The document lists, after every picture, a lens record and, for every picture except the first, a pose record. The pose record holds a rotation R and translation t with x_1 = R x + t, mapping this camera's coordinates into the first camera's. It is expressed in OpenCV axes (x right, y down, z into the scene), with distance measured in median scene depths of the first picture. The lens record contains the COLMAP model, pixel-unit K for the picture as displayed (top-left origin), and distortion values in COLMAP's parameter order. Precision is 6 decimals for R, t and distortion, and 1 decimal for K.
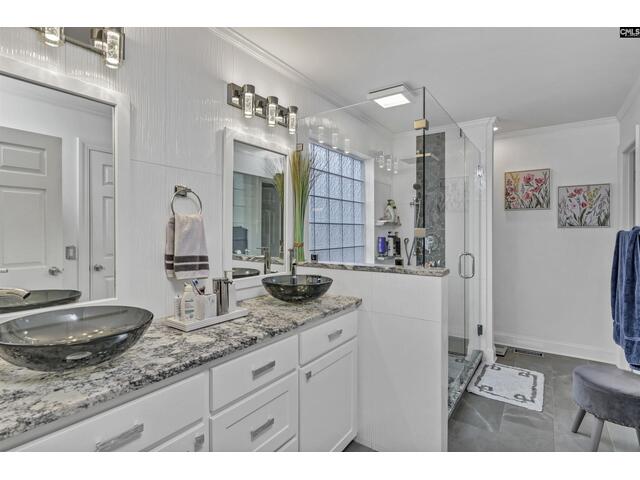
lens RADIAL K [[327.6, 0, 320.4], [0, 327.6, 235.8], [0, 0, 1]] dist [0.000771, -0.001080]
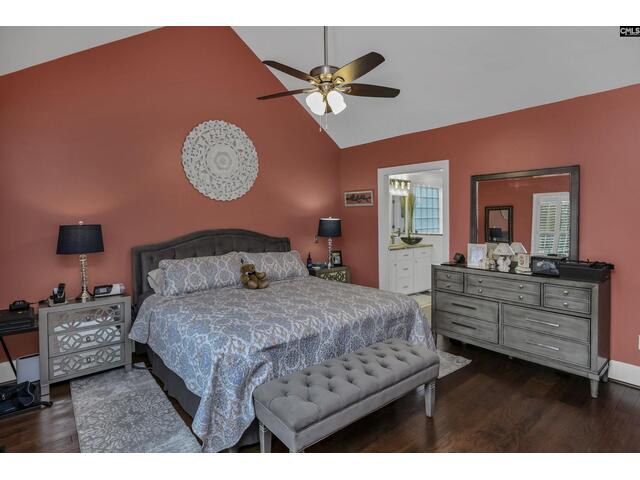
lens RADIAL K [[327.6, 0, 320.9], [0, 327.6, 234.8], [0, 0, 1]] dist [0.000771, -0.001080]
pose [[0.966145, 0.005549, -0.257941, -0.087584], [0.004631, 0.999235, 0.038845, -0.022342], [0.257959, -0.038724, 0.965379, -2.045812]]
